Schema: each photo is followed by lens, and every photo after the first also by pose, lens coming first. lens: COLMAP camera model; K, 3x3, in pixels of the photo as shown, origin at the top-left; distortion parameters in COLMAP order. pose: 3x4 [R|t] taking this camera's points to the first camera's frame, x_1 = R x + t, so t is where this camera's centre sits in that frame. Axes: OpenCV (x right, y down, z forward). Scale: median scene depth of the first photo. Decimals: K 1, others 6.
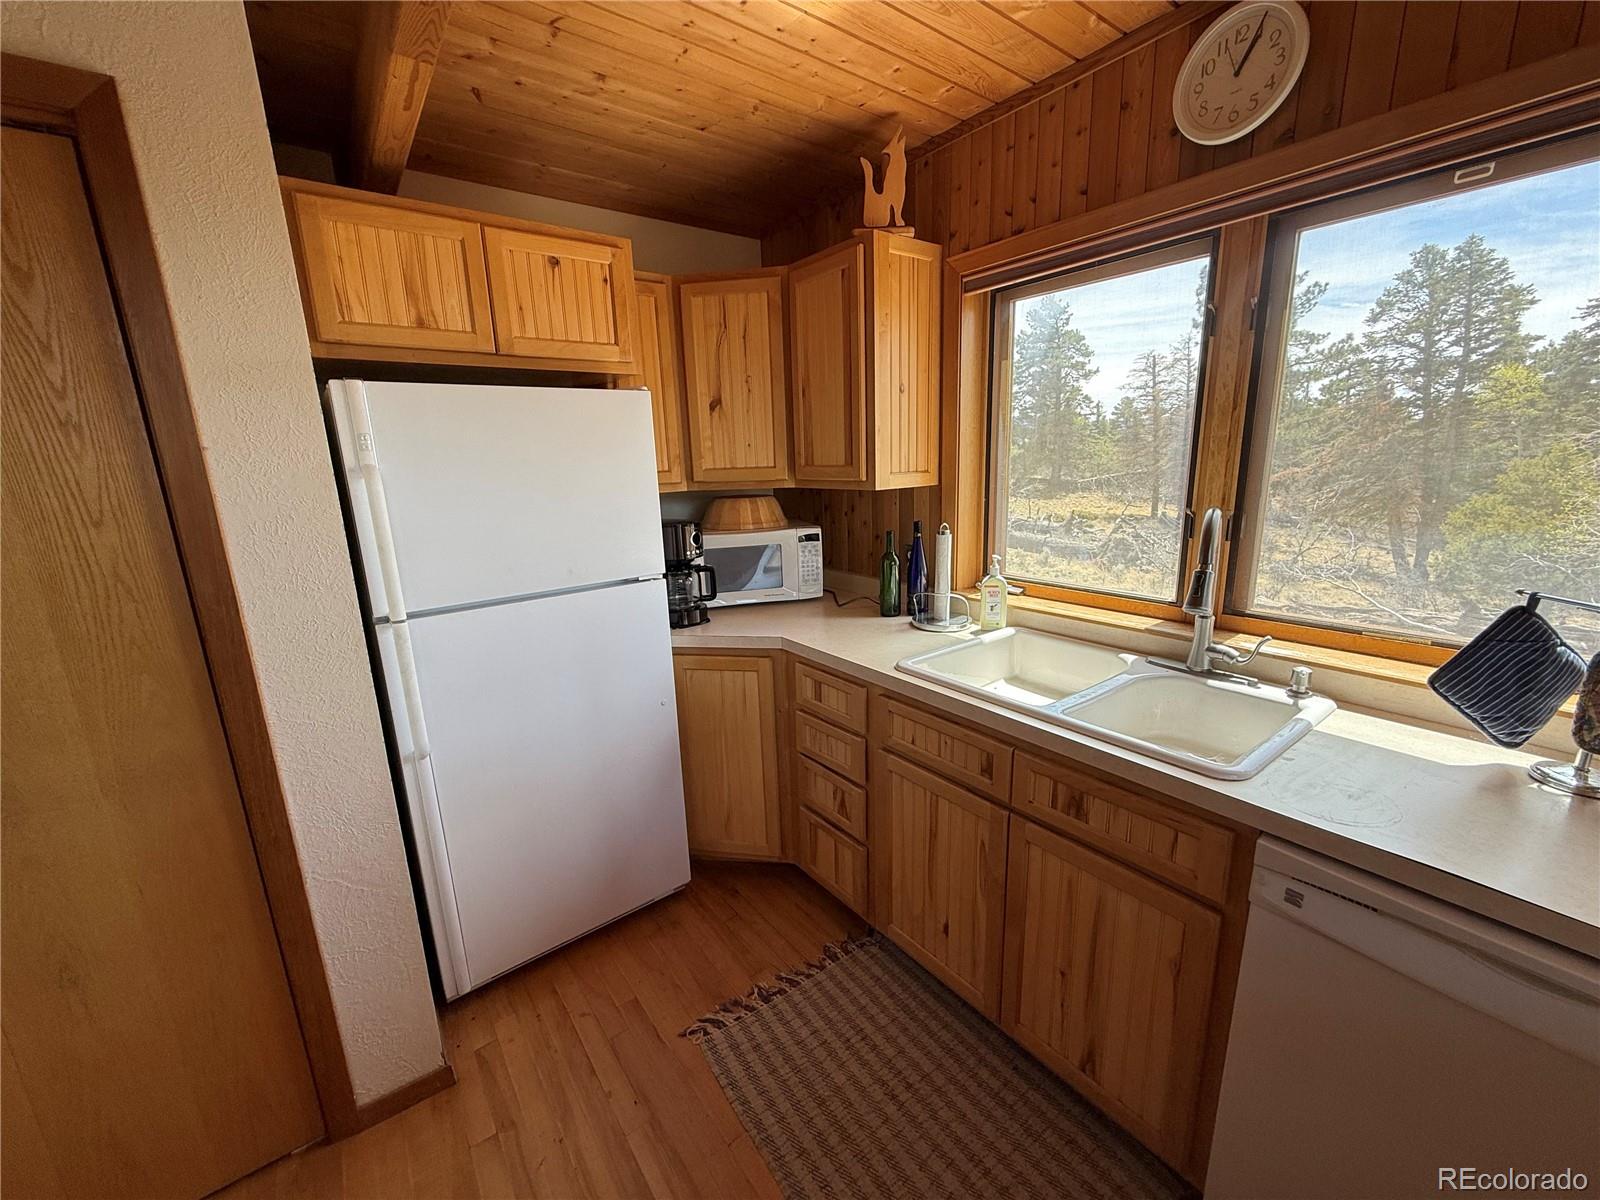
lens RADIAL K [[636.5, 0, 798.7], [0, 636.5, 601.9], [0, 0, 1]] dist [0.001554, -0.000647]
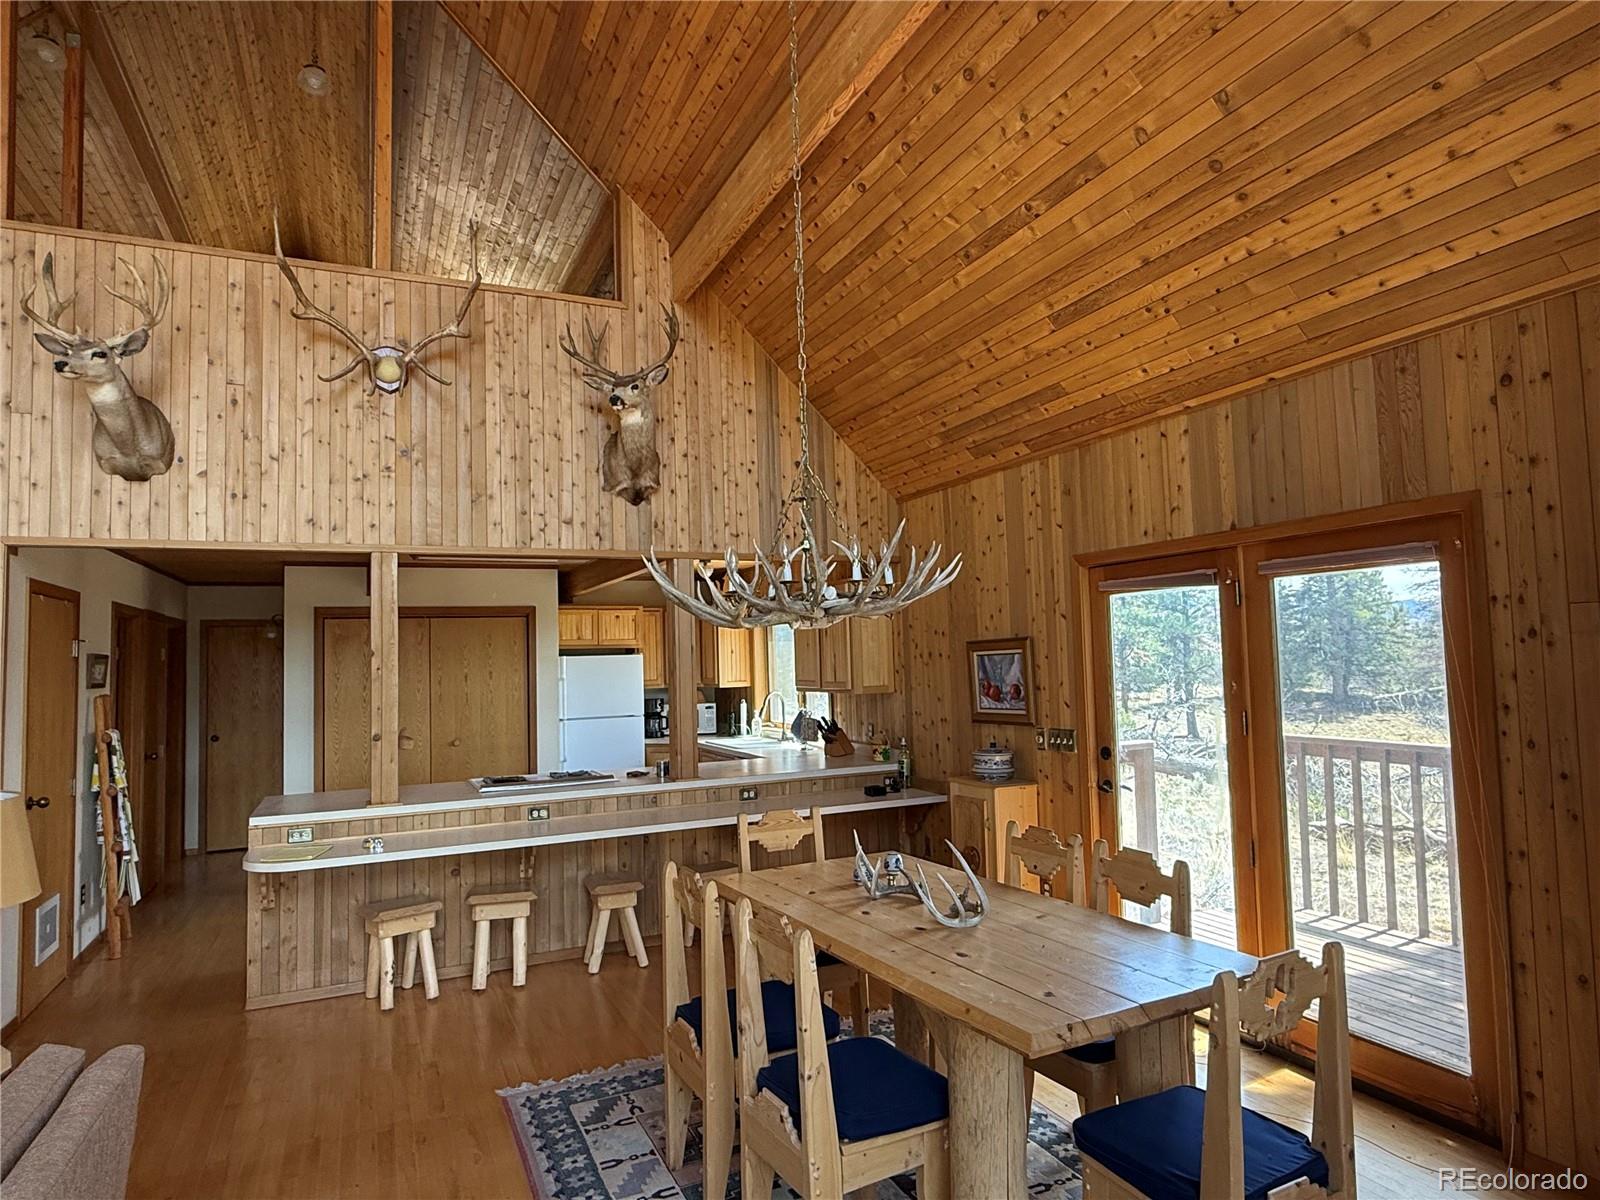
lens RADIAL K [[944.5, 0, 805.1], [0, 944.5, 604.1], [0, 0, 1]] dist [-0.002634, 0.003239]
pose [[0.978821, -0.005532, -0.204641, 1.324576], [-0.051126, 0.961354, -0.270526, 0.567903], [0.198229, 0.275259, 0.940711, -2.892687]]
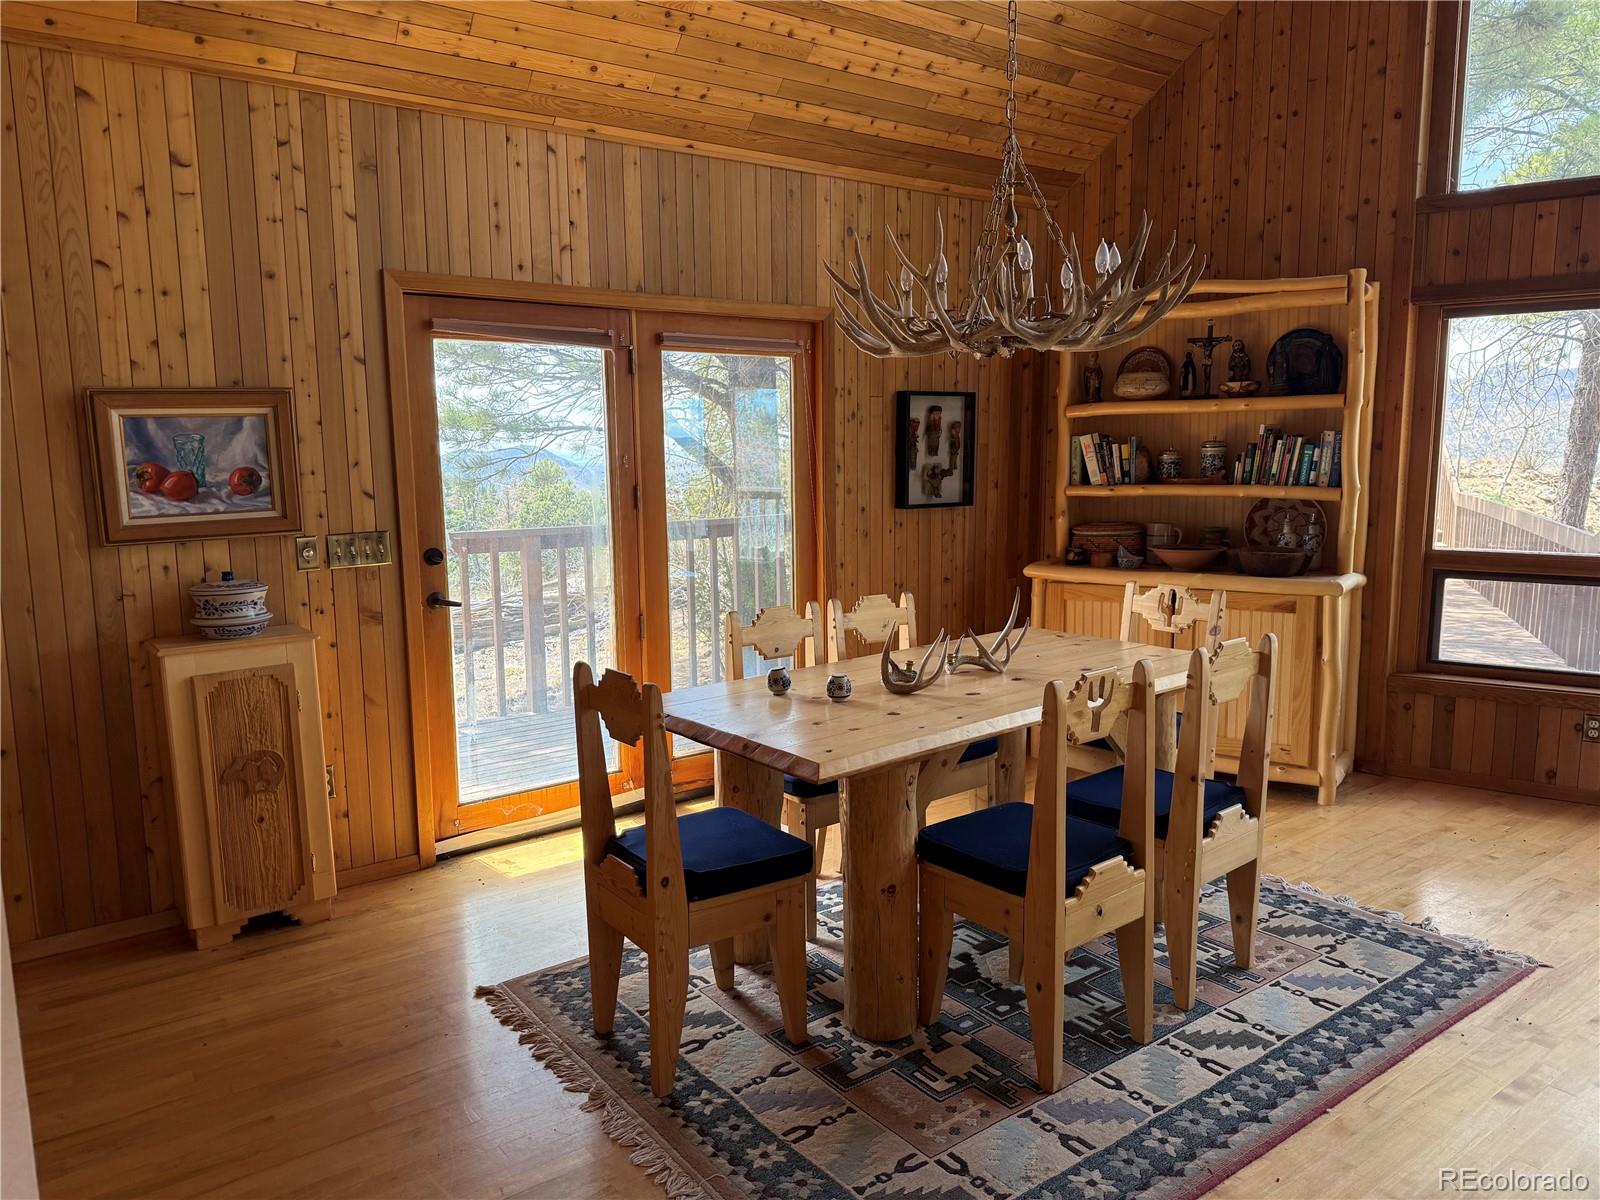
lens RADIAL K [[1132.3, 0, 790.4], [0, 1132.3, 602.4], [0, 0, 1]] dist [0.025740, -0.023589]
pose [[0.010444, -0.103960, 0.994527, -0.377296], [0.236843, 0.966537, 0.098547, 0.298772], [-0.971492, 0.234517, 0.034716, -1.230235]]
